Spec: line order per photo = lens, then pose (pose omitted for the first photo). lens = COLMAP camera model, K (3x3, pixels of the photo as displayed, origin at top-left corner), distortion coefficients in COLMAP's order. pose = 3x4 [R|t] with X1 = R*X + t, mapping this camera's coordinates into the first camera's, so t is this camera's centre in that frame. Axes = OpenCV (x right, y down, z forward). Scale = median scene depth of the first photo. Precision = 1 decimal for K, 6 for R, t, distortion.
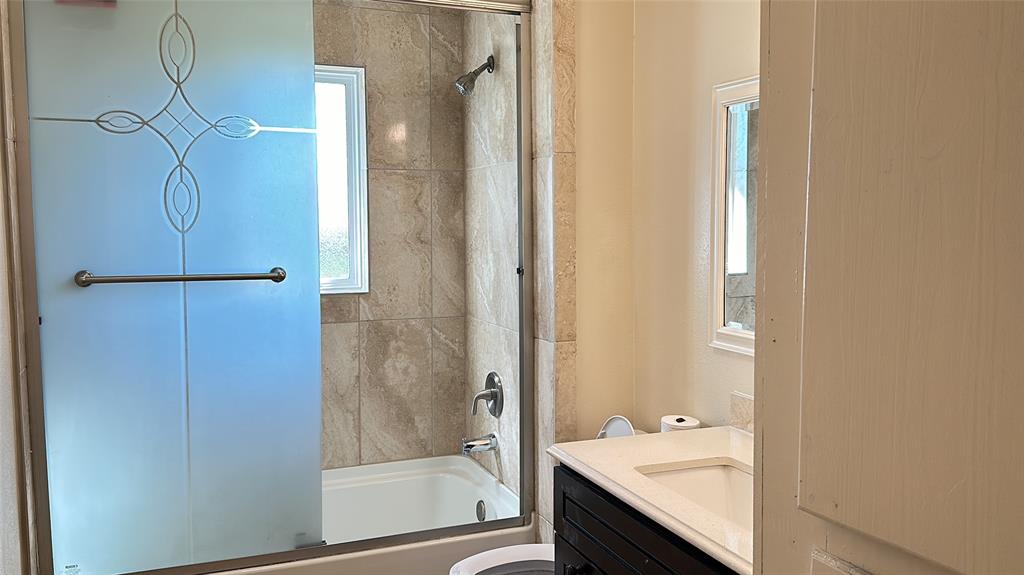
lens RADIAL K [[891.7, 0, 514.8], [0, 891.7, 290.7], [0, 0, 1]] dist [0.115834, -0.037334]
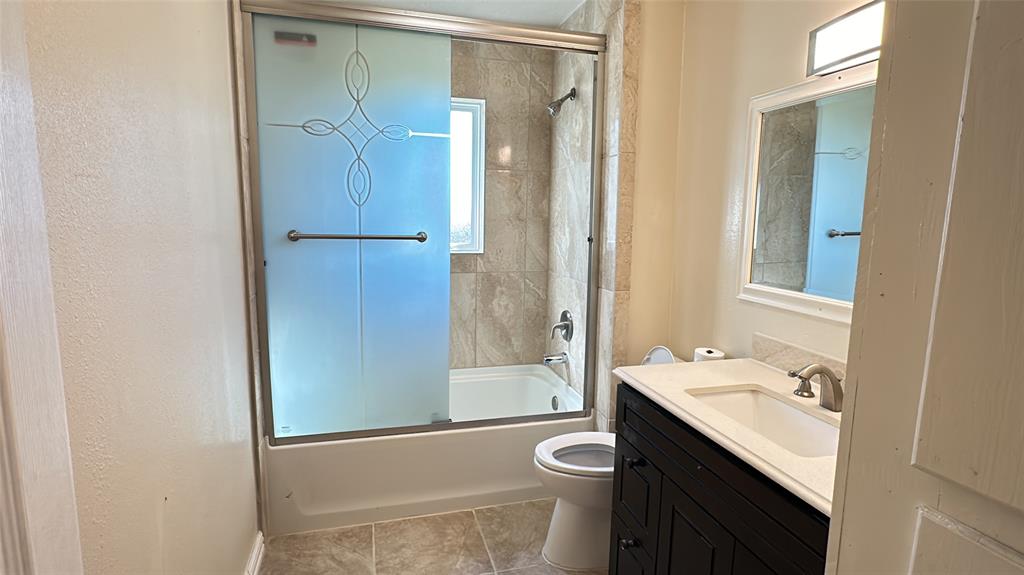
lens RADIAL K [[526.6, 0, 508.2], [0, 526.6, 288.3], [0, 0, 1]] dist [0.004664, -0.000342]
pose [[0.992911, 0.034697, -0.113685, -0.026370], [-0.028494, 0.998038, 0.055745, 0.012456], [0.115396, -0.052110, 0.991952, 0.167237]]
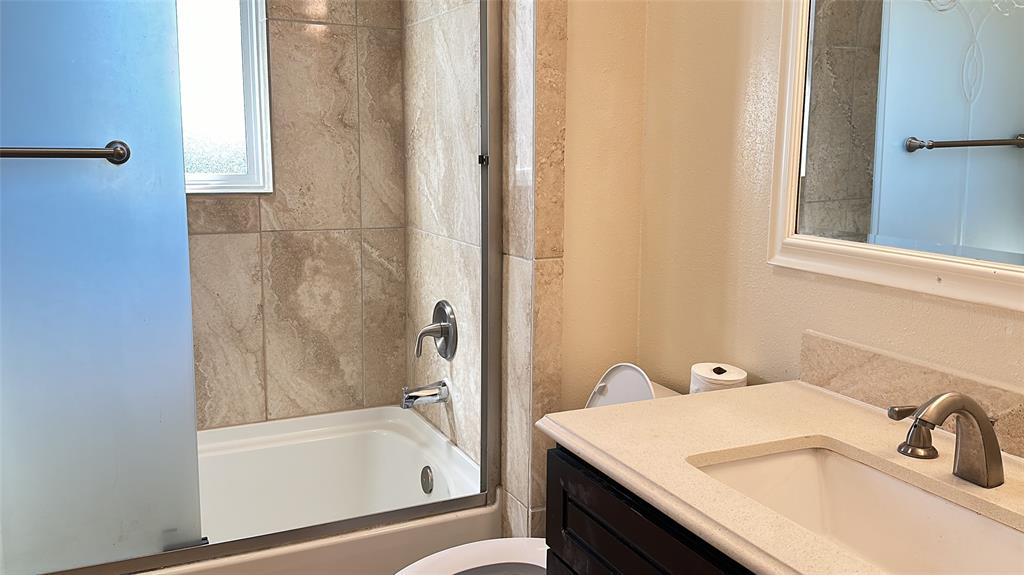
lens RADIAL K [[891.7, 0, 514.0], [0, 891.7, 295.1], [0, 0, 1]] dist [0.115834, -0.037334]
pose [[0.997703, 0.001022, 0.067728, -0.018708], [-0.007037, 0.996039, 0.088635, 0.023385], [-0.067369, -0.088908, 0.993759, 0.294746]]
